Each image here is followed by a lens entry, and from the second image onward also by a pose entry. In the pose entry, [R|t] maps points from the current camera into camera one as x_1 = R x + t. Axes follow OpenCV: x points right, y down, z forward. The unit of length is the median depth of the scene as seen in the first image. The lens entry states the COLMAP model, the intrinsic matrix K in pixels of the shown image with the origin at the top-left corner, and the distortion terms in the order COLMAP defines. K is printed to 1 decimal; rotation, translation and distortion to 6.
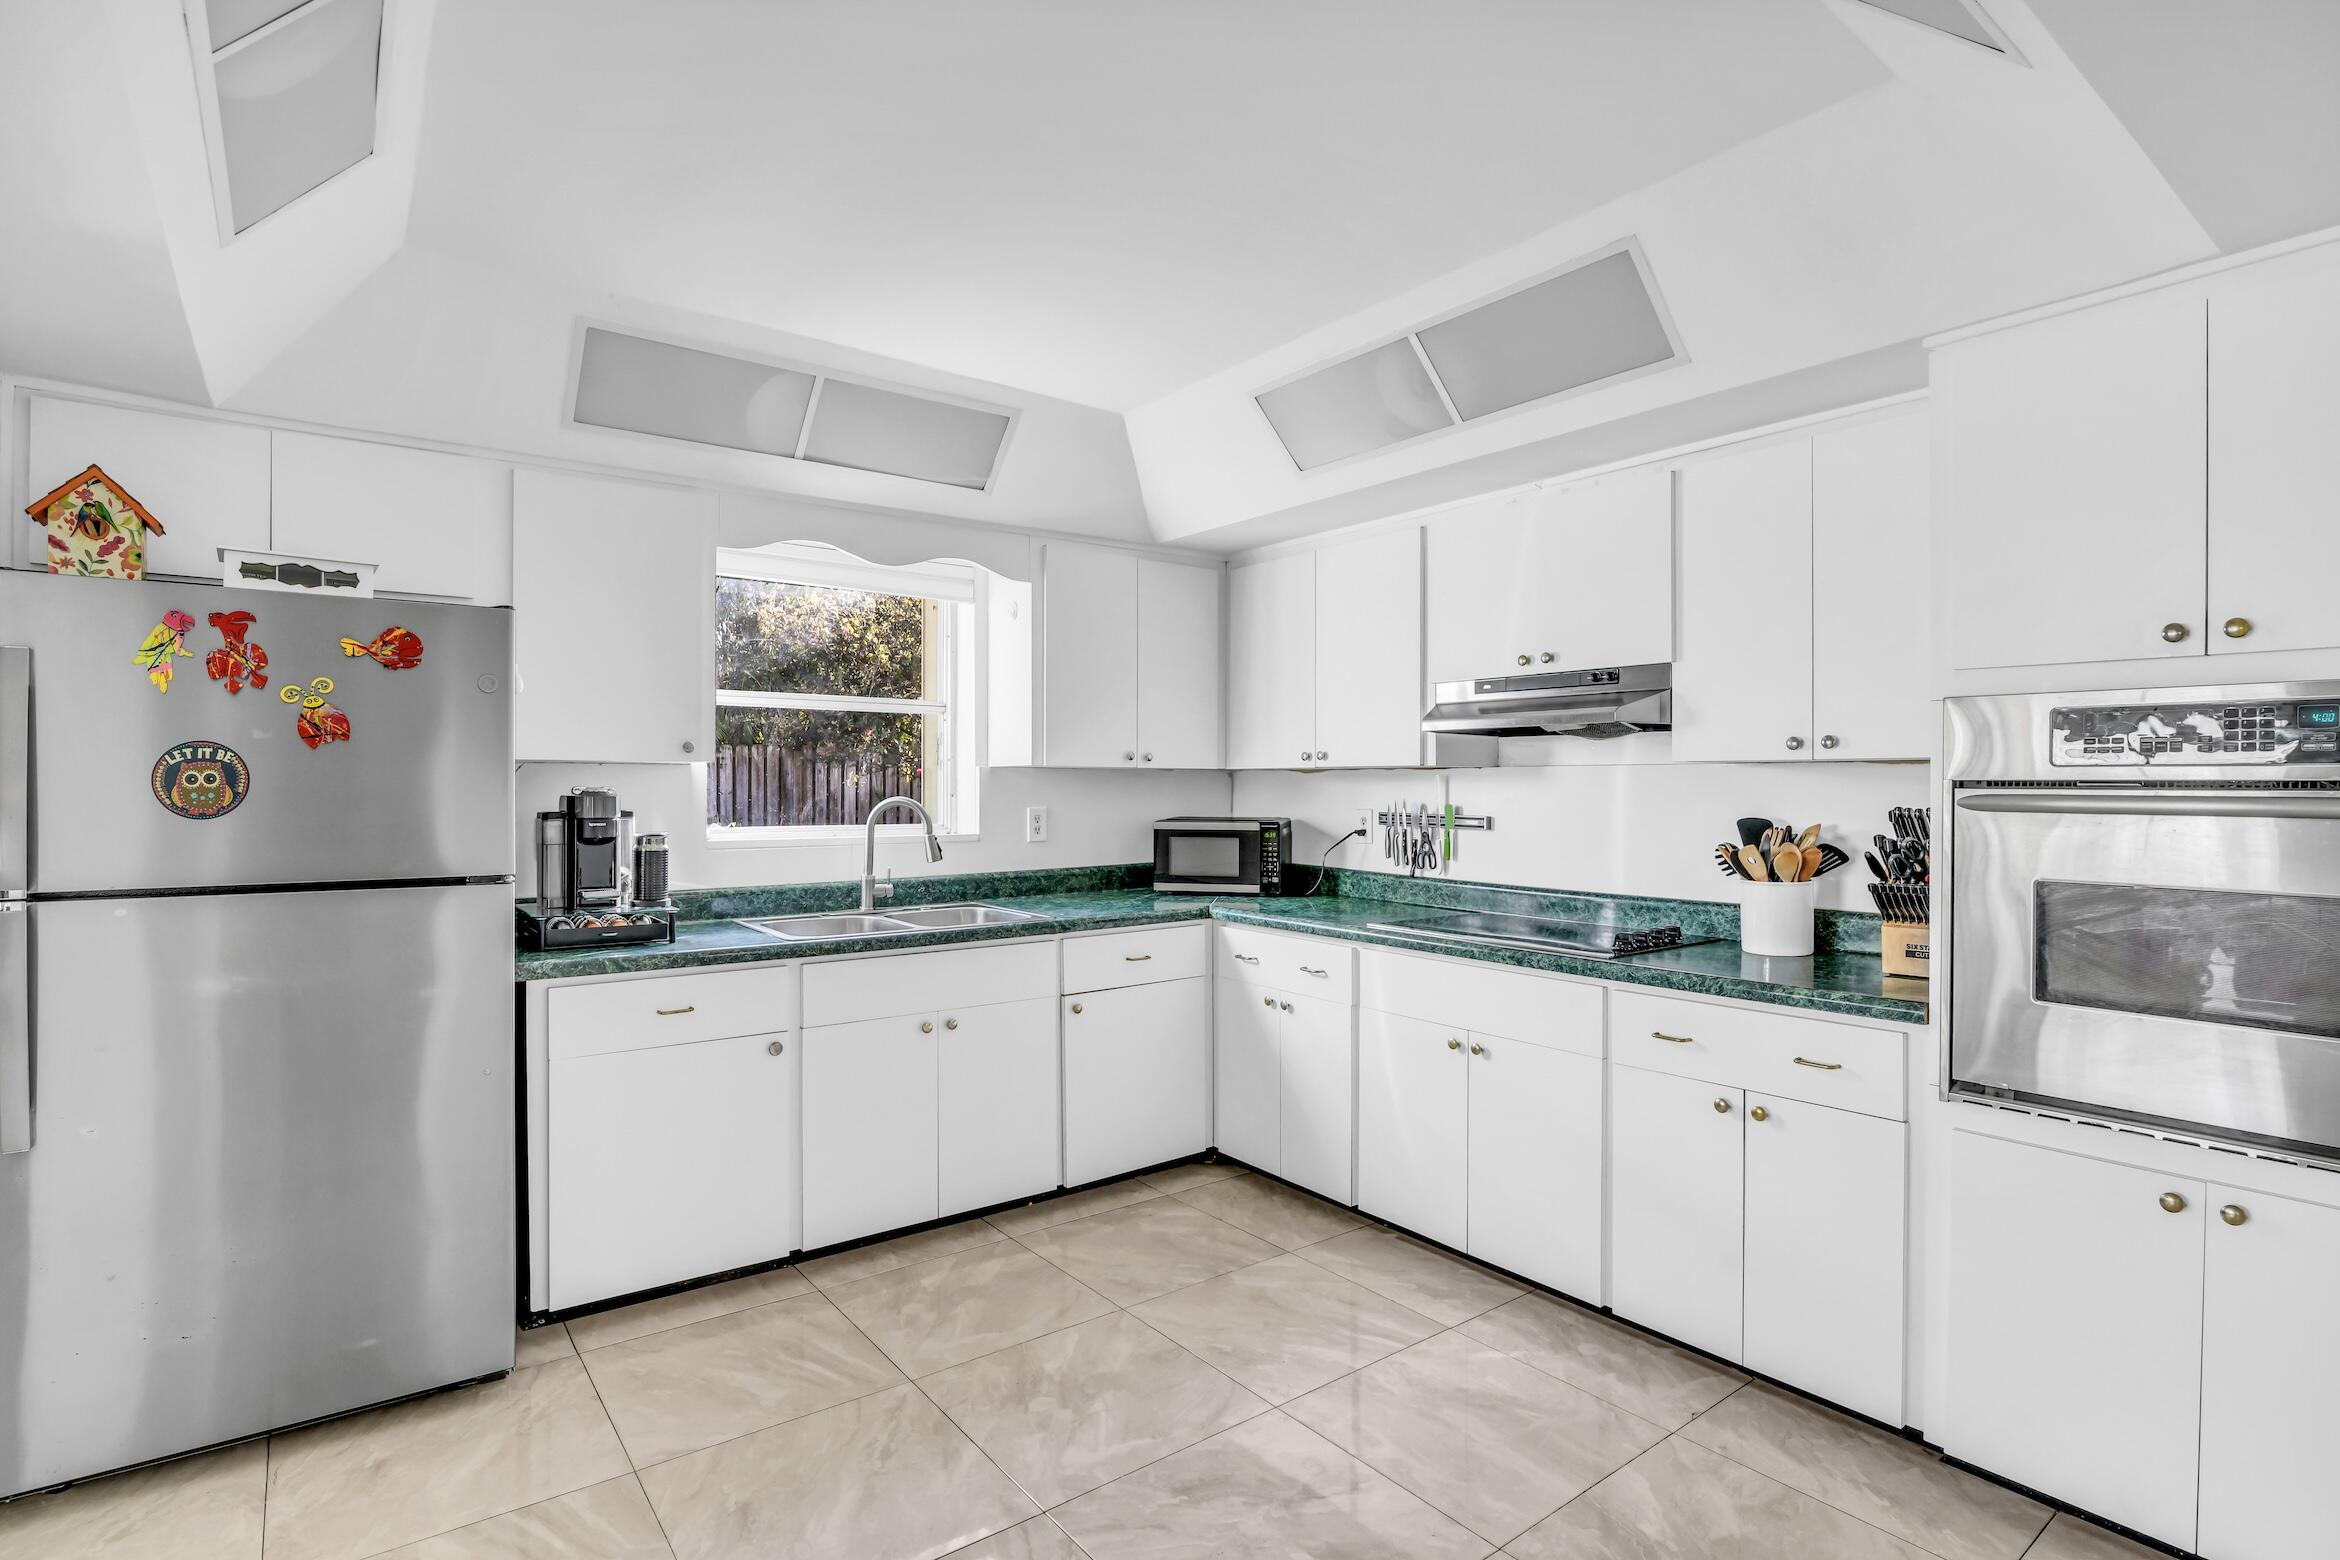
lens RADIAL K [[1160.8, 0, 1174.3], [0, 1160.8, 789.8], [0, 0, 1]] dist [-0.022123, 0.001077]
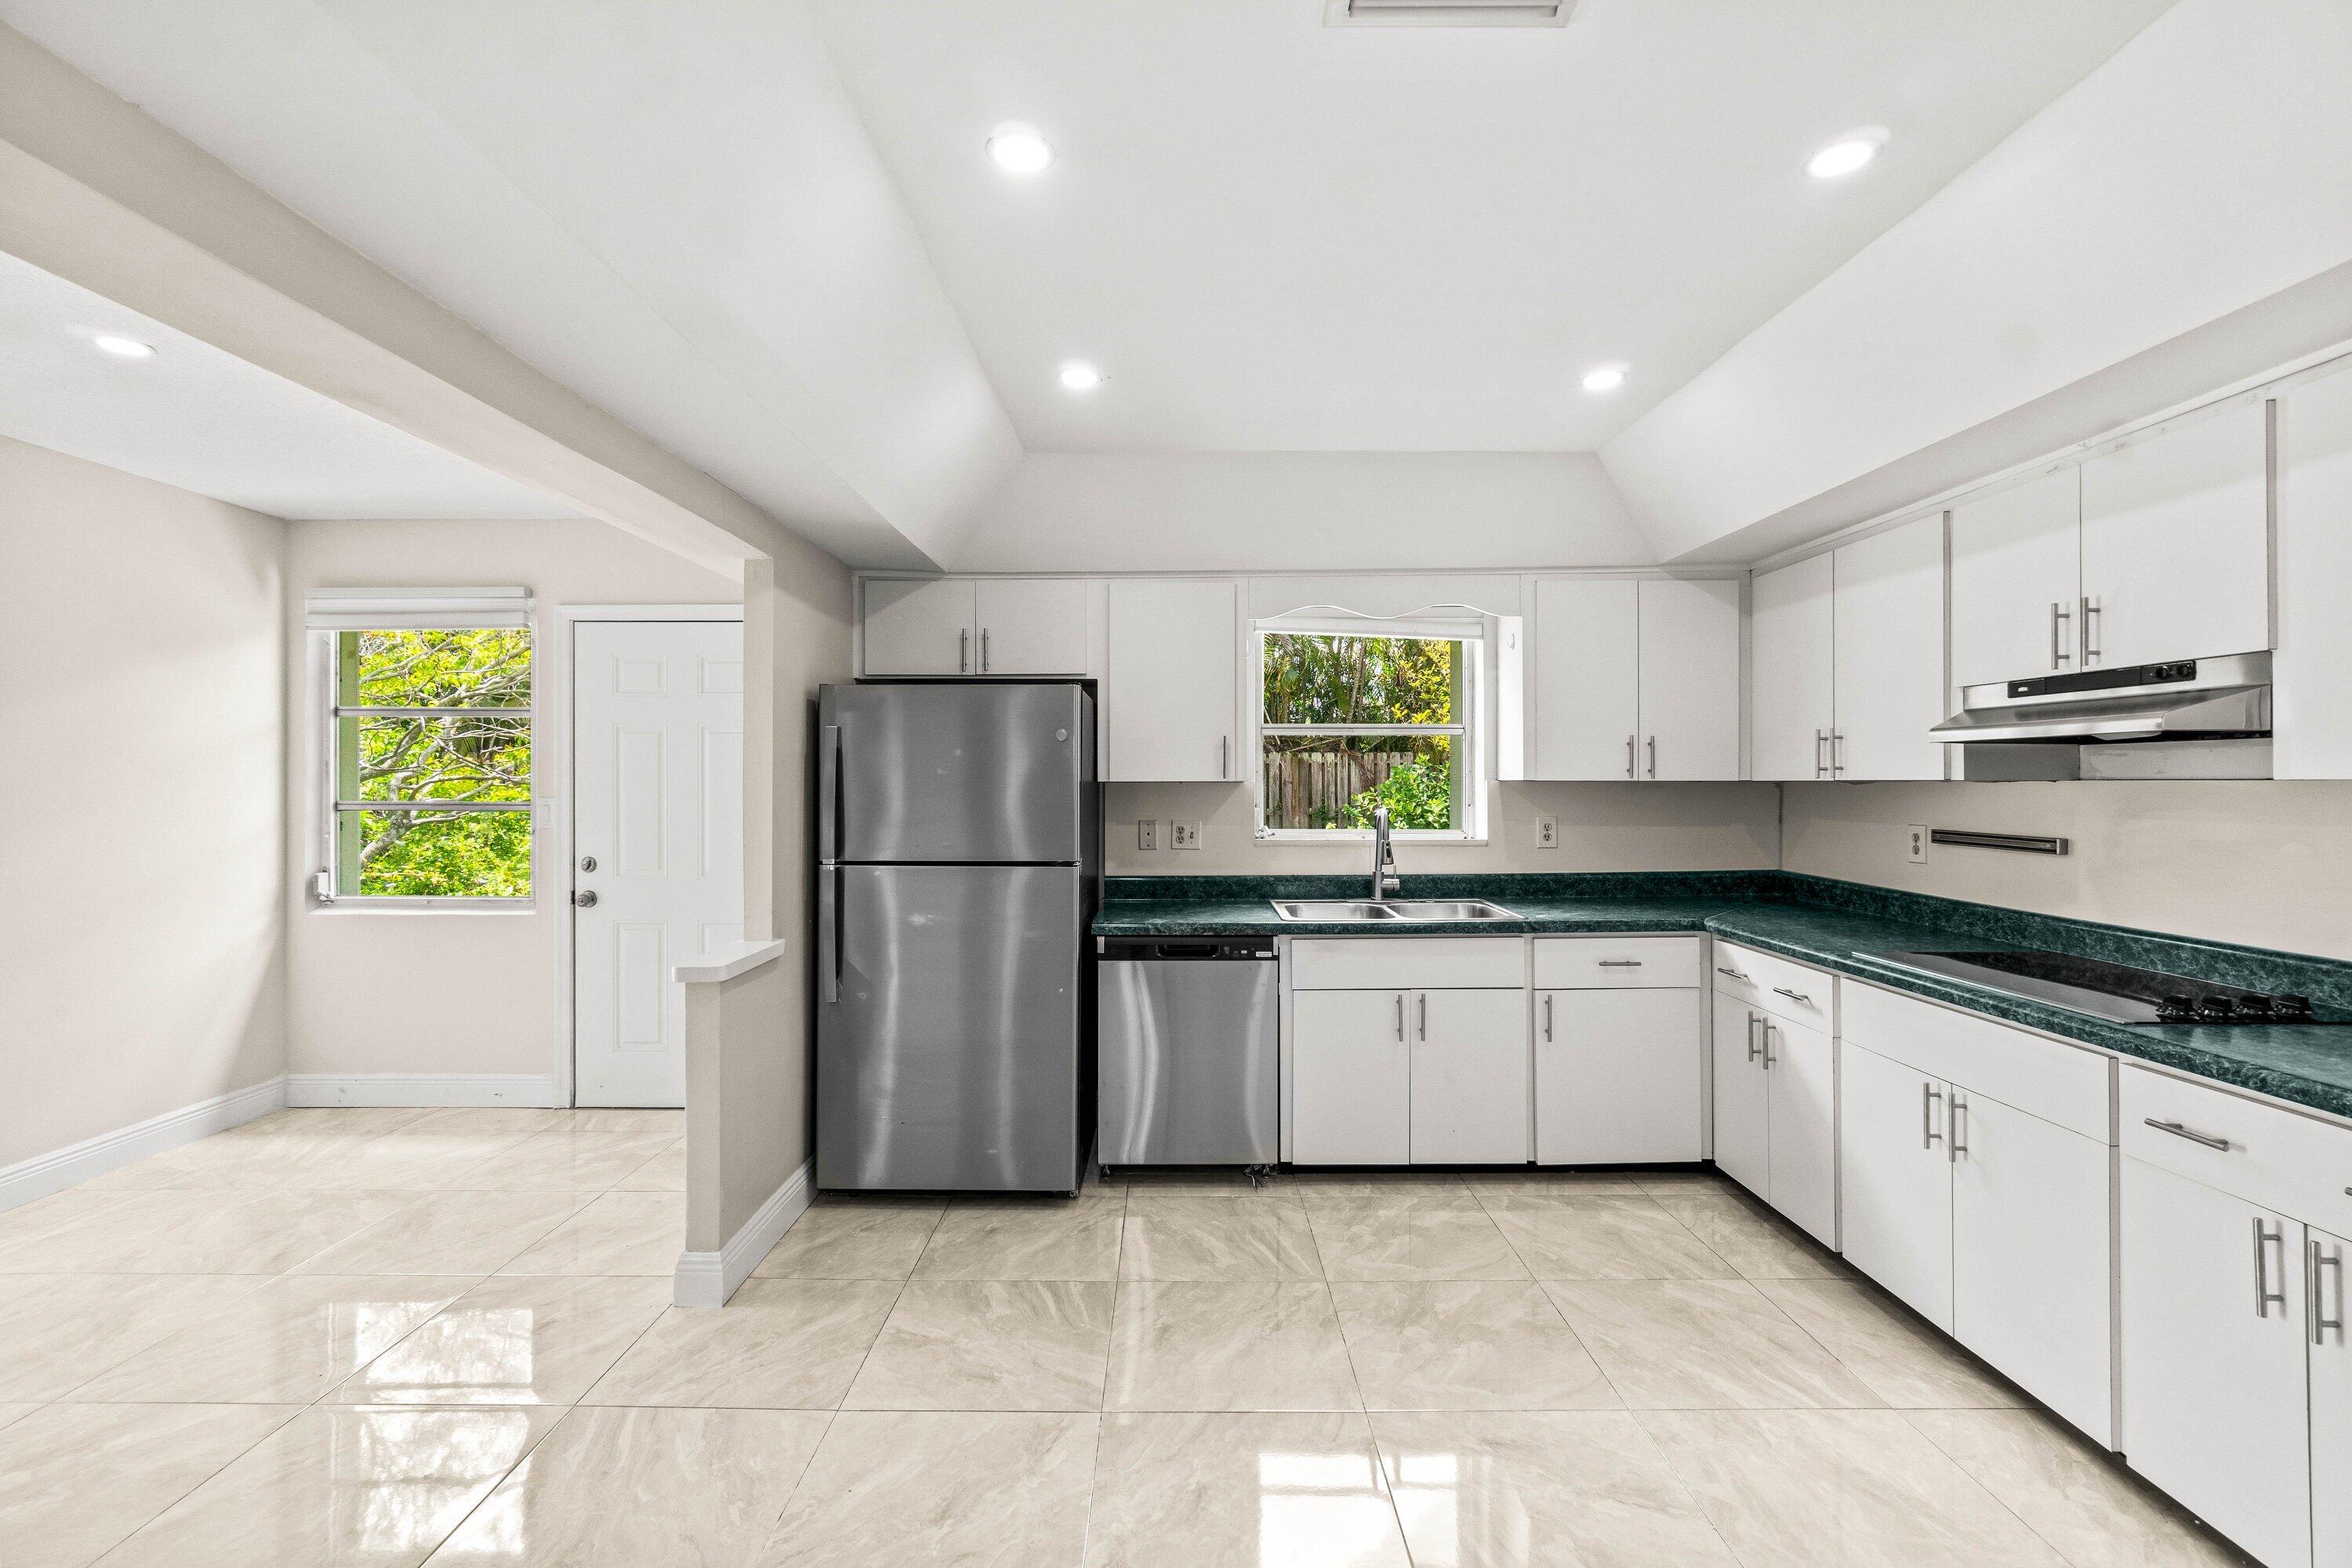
lens RADIAL K [[1024.7, 0, 1159.3], [0, 1024.7, 781.6], [0, 0, 1]] dist [-0.011087, 0.004019]
pose [[0.788232, -0.001368, -0.615377, 0.258119], [-0.000818, 0.999994, -0.003270, -0.019324], [0.615378, 0.003081, 0.788226, 0.015525]]
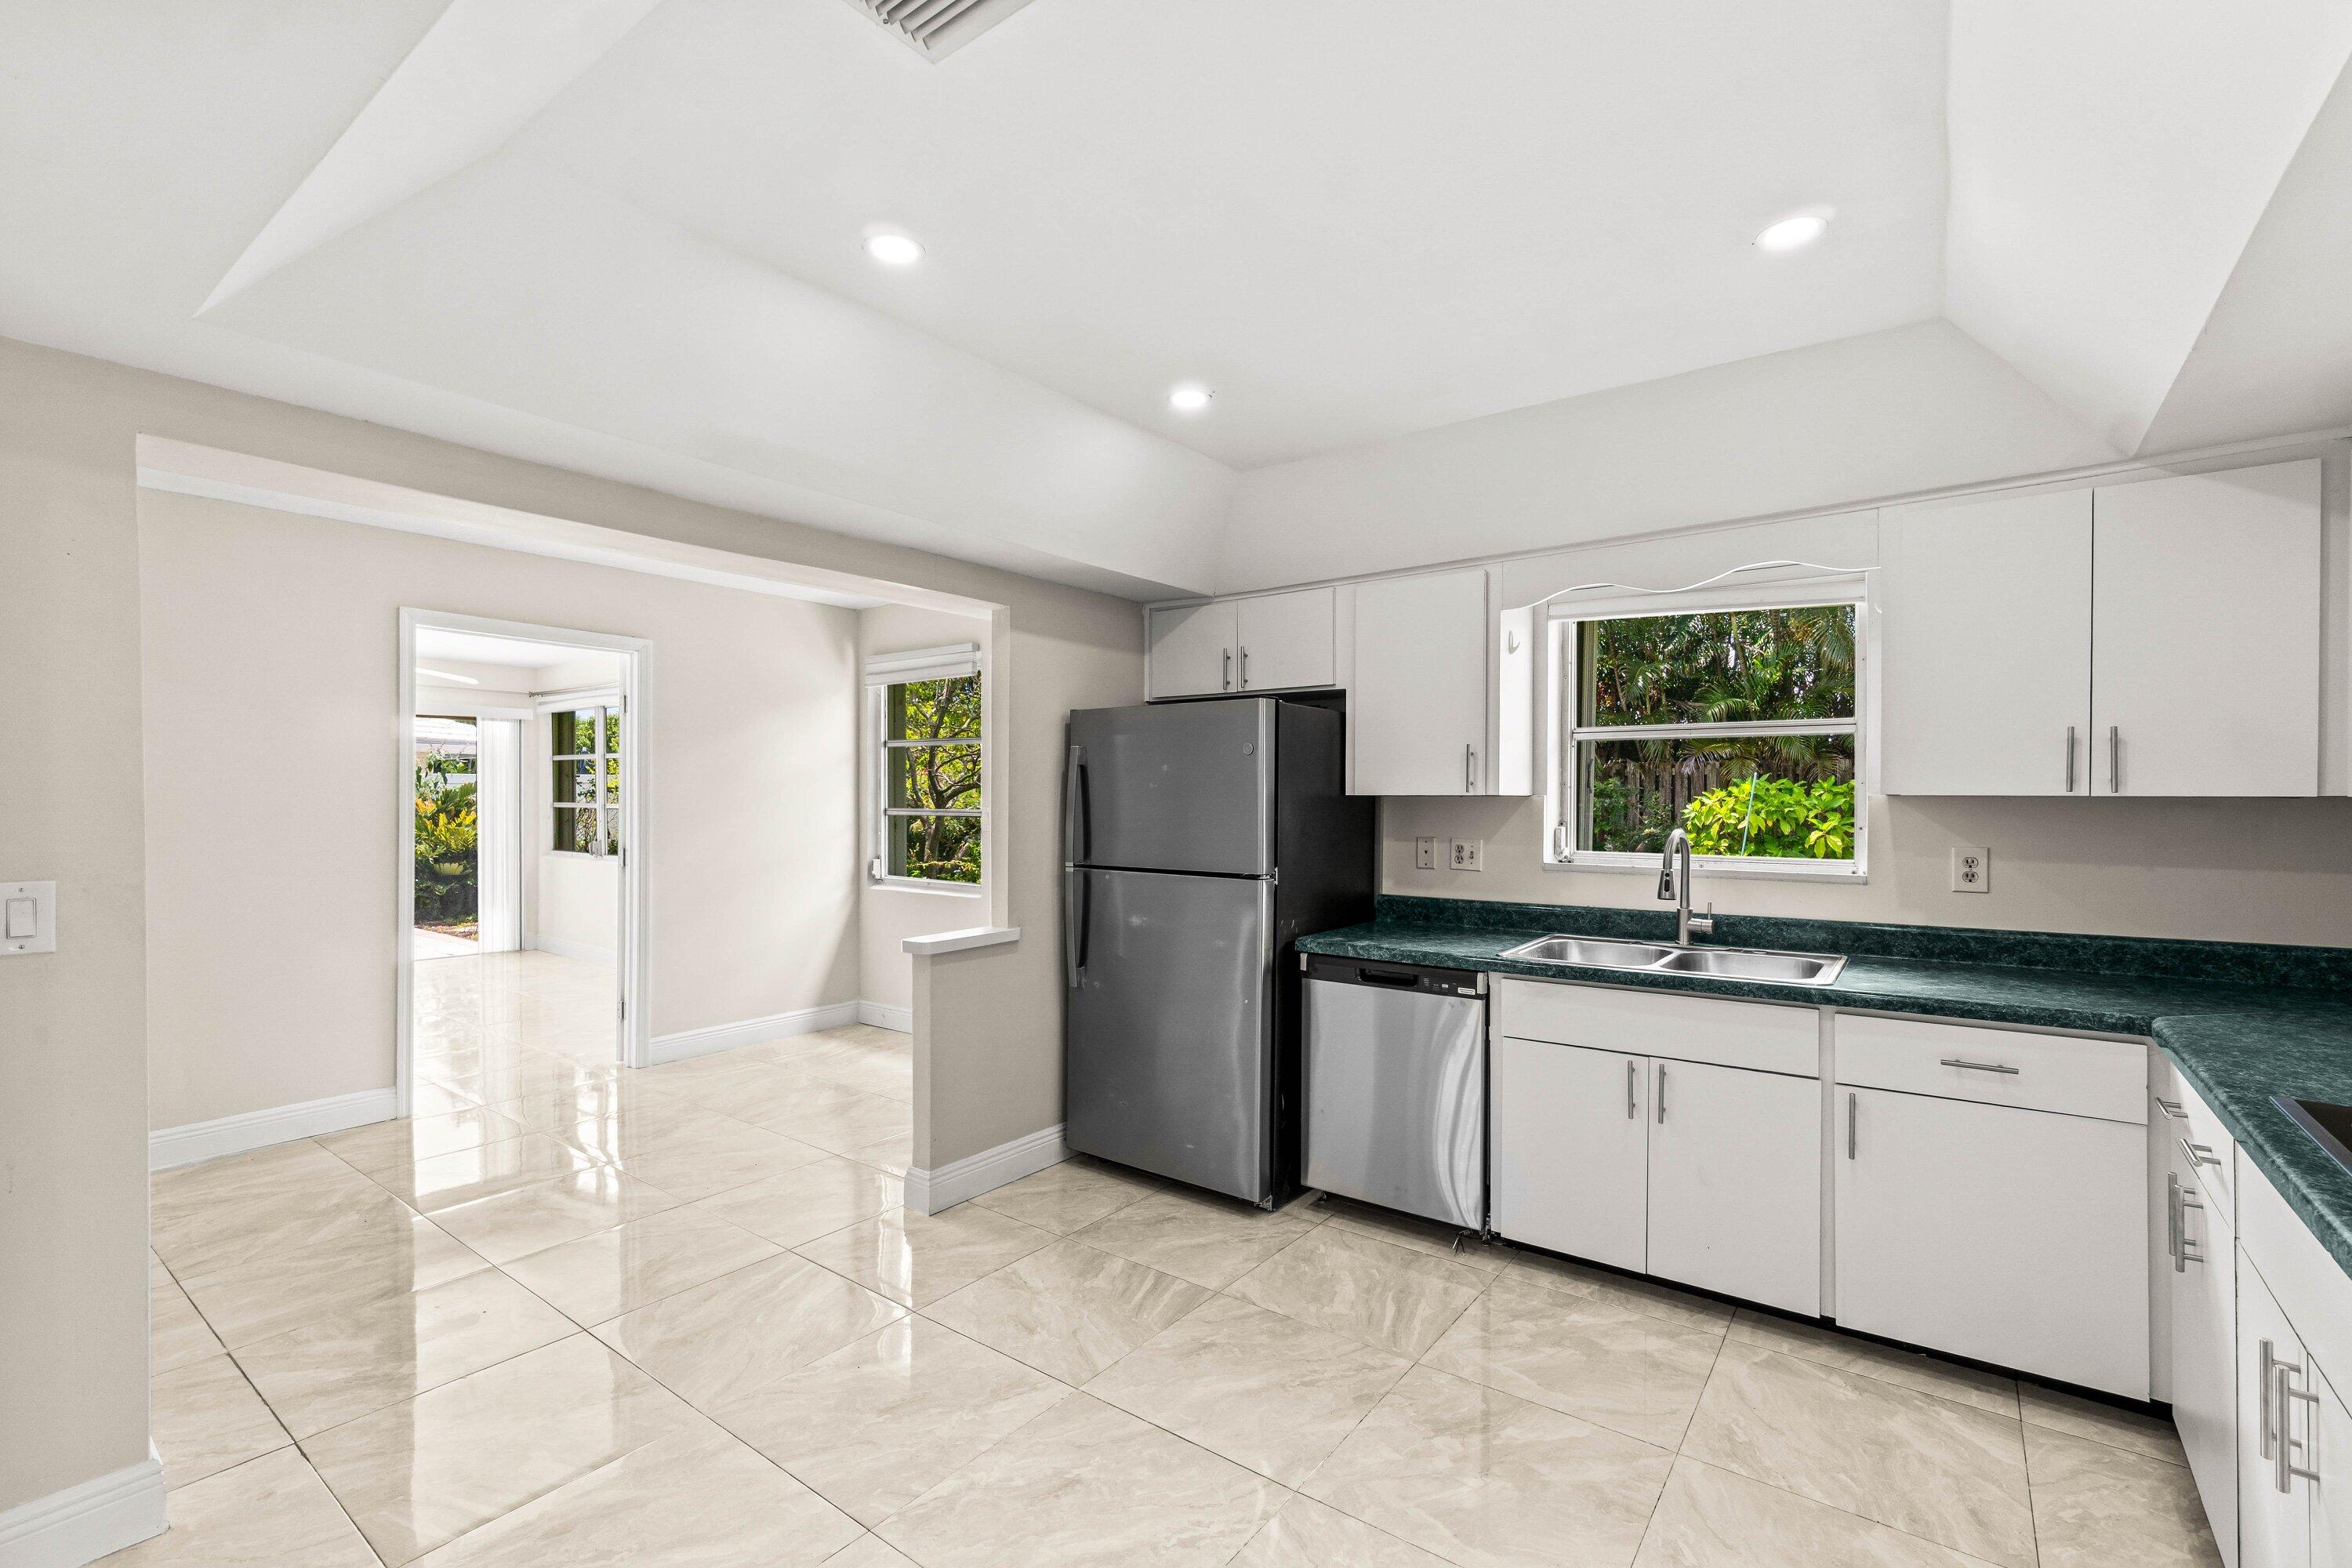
lens RADIAL K [[1024.7, 0, 1153.1], [0, 1024.7, 804.7], [0, 0, 1]] dist [-0.011087, 0.004019]
pose [[0.258433, 0.009552, -0.965982, 0.537453], [-0.004199, 0.999953, 0.008765, -0.021916], [0.966020, 0.001791, 0.258461, 0.423137]]
